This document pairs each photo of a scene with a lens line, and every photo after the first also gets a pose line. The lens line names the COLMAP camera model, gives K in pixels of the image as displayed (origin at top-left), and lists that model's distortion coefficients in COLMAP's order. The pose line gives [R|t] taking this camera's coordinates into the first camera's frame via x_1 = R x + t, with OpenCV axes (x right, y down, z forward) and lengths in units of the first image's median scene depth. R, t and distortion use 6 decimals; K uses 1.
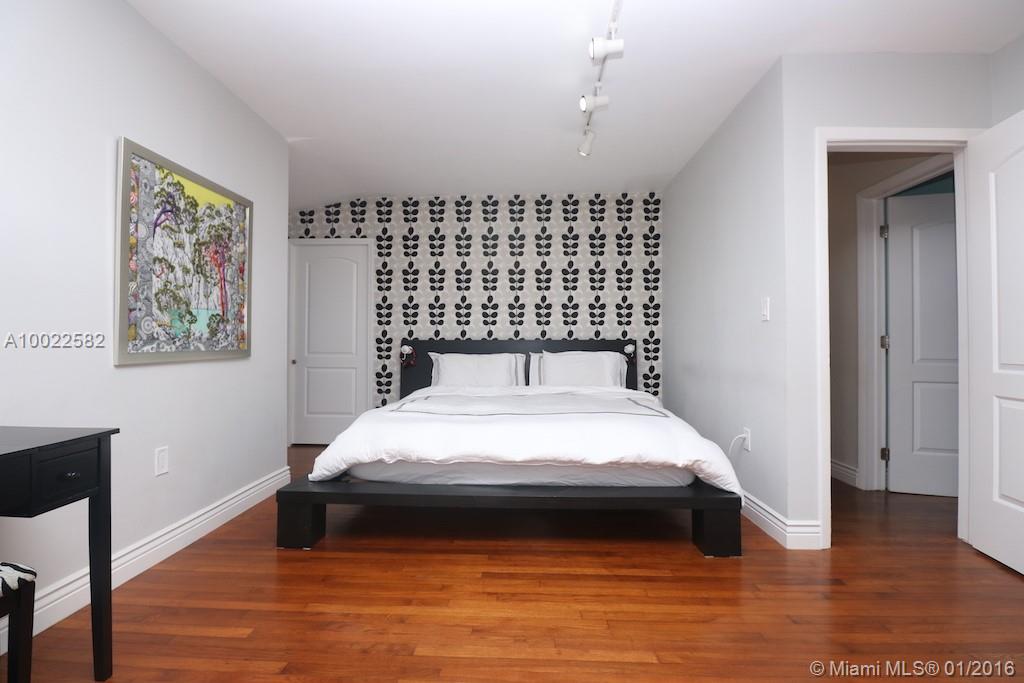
lens RADIAL K [[473.0, 0, 511.3], [0, 473.0, 338.0], [0, 0, 1]] dist [-0.001989, -0.011297]
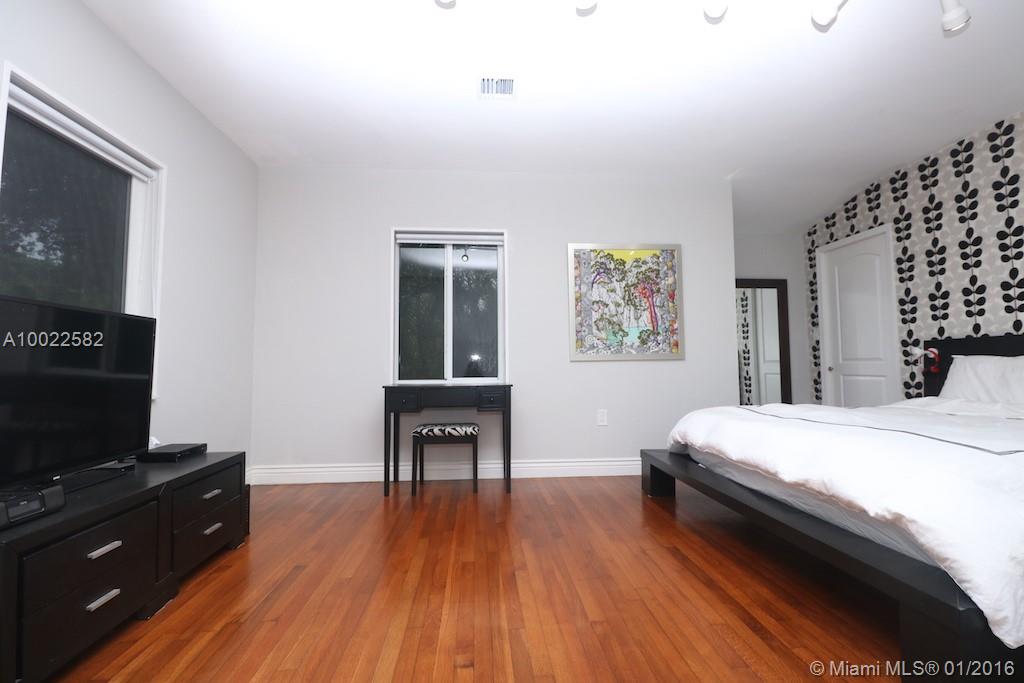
lens RADIAL K [[473.0, 0, 511.3], [0, 473.0, 338.0], [0, 0, 1]] dist [-0.001989, -0.011297]
pose [[0.112342, -0.063972, -0.991608, 0.807051], [0.020398, 0.997864, -0.062065, 0.059909], [0.993460, -0.013255, 0.113407, 0.405000]]
